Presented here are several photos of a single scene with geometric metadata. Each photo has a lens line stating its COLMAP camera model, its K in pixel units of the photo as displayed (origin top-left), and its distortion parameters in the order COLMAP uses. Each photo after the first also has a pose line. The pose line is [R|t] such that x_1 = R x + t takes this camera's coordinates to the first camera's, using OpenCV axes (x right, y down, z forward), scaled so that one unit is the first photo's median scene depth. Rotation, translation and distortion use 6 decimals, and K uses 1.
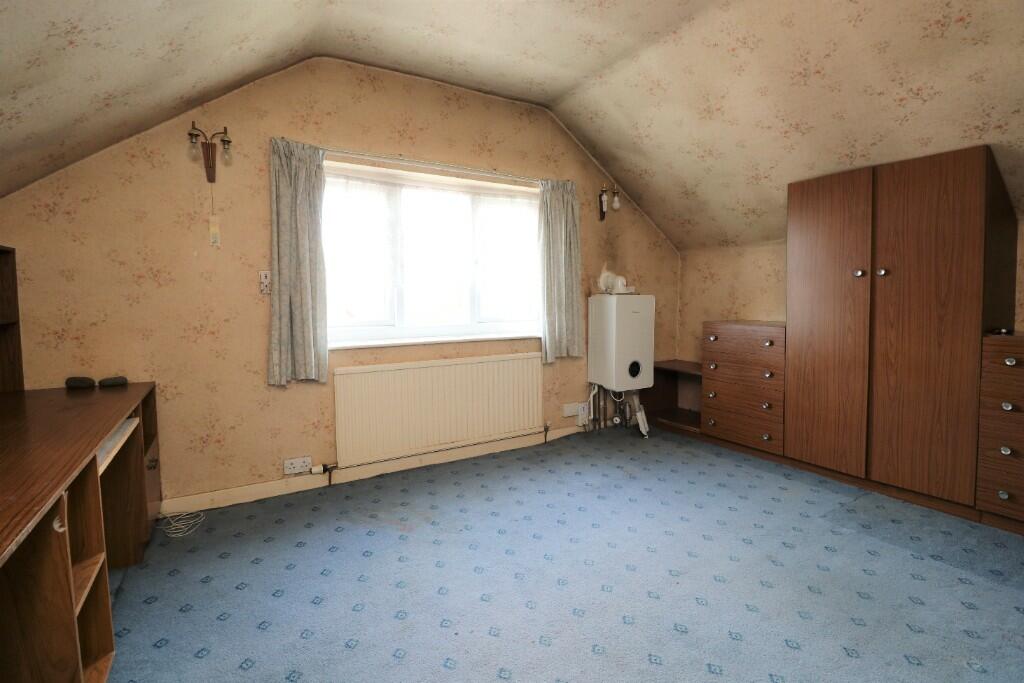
lens RADIAL K [[466.9, 0, 516.4], [0, 466.9, 341.9], [0, 0, 1]] dist [-0.000473, -0.011208]
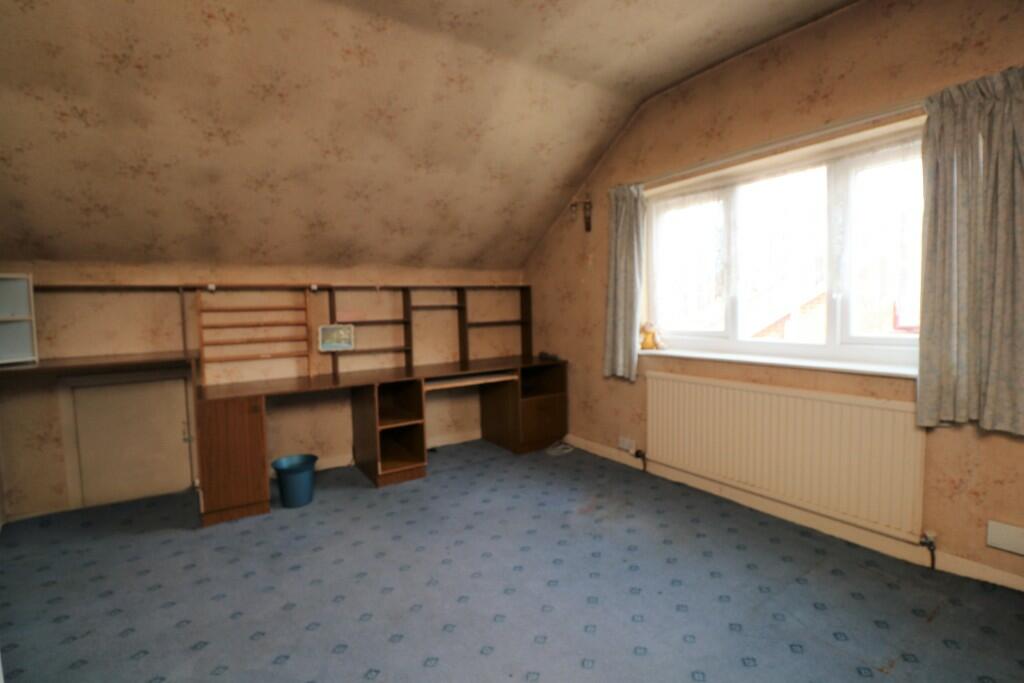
lens RADIAL K [[466.9, 0, 516.4], [0, 466.9, 341.9], [0, 0, 1]] dist [-0.000473, -0.011208]
pose [[0.072108, 0.080843, -0.994115, 0.666850], [-0.068279, 0.994772, 0.075943, -0.073393], [0.995057, 0.062401, 0.077251, 0.548667]]
